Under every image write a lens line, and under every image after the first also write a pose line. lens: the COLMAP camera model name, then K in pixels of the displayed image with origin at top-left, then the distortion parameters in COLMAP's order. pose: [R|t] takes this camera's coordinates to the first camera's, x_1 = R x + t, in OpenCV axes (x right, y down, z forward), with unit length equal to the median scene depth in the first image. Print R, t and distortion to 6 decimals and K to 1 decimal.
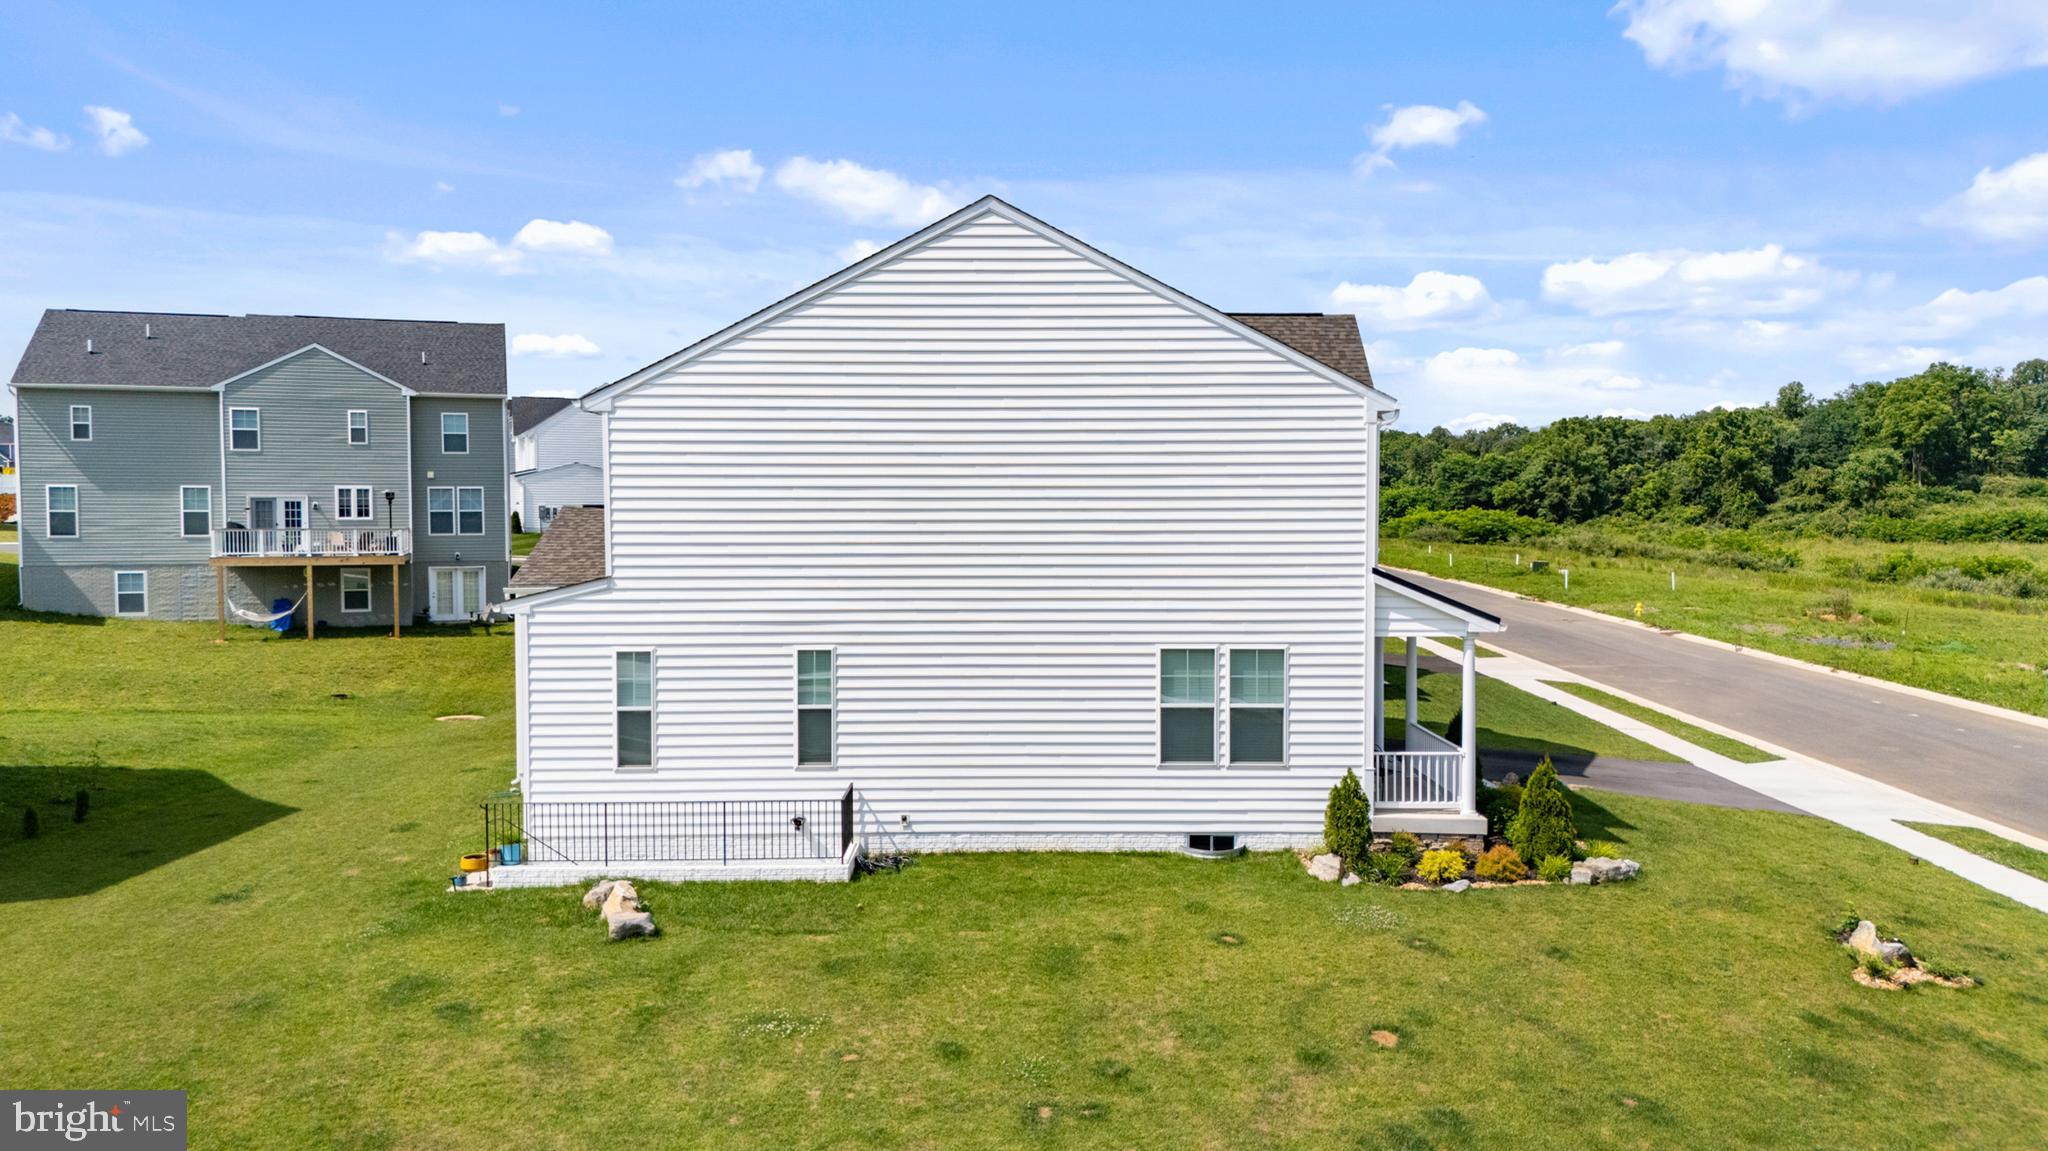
lens RADIAL K [[1508.5, 0, 1032.0], [0, 1508.5, 584.7], [0, 0, 1]] dist [0.054491, -0.057829]
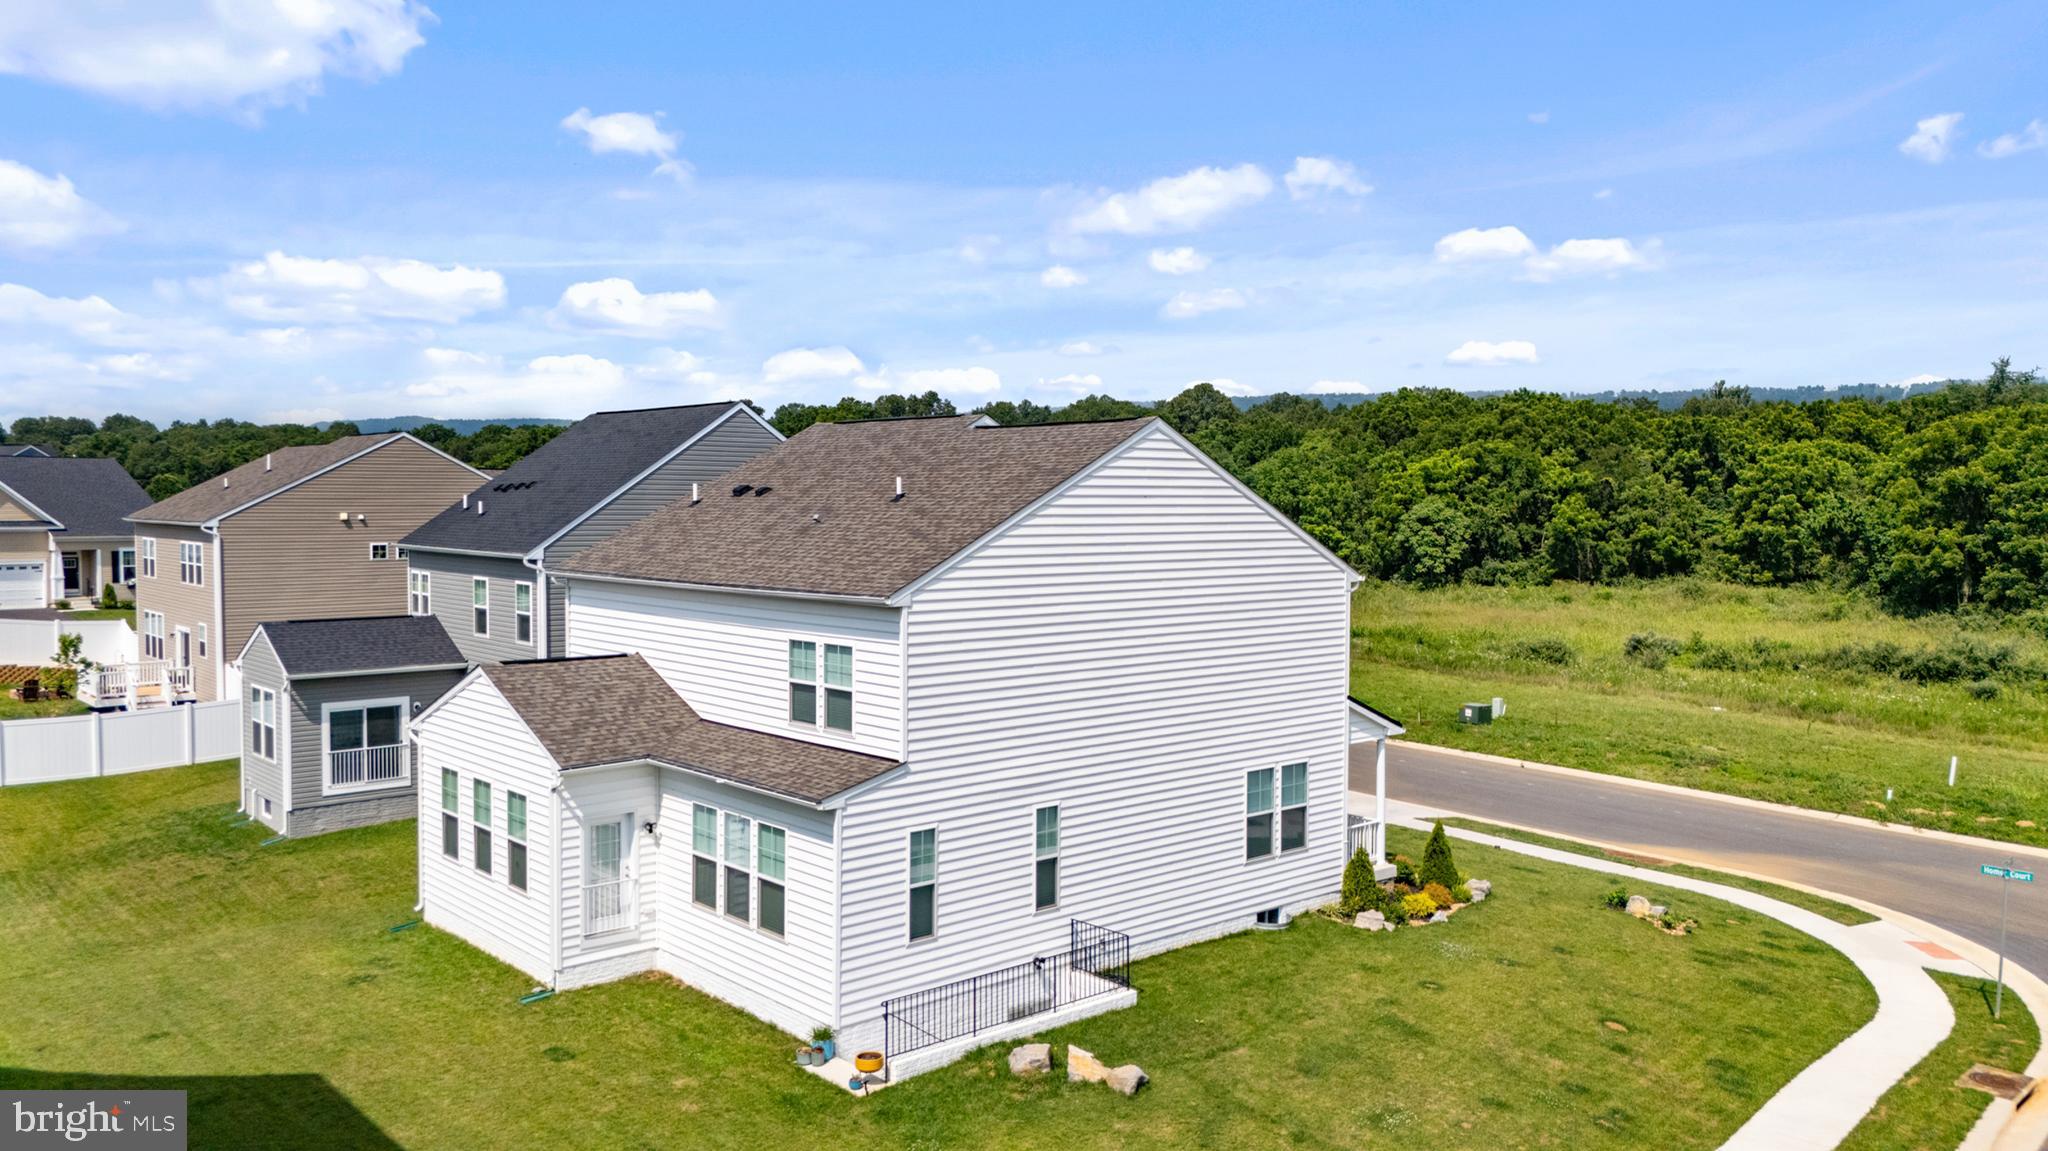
lens RADIAL K [[1508.5, 0, 1032.0], [0, 1508.5, 584.7], [0, 0, 1]] dist [0.054491, -0.057829]
pose [[0.755461, -0.030993, 0.654460, -0.886462], [0.028856, 0.999485, 0.014022, -0.139272], [-0.654558, 0.008292, 0.755966, 0.151336]]
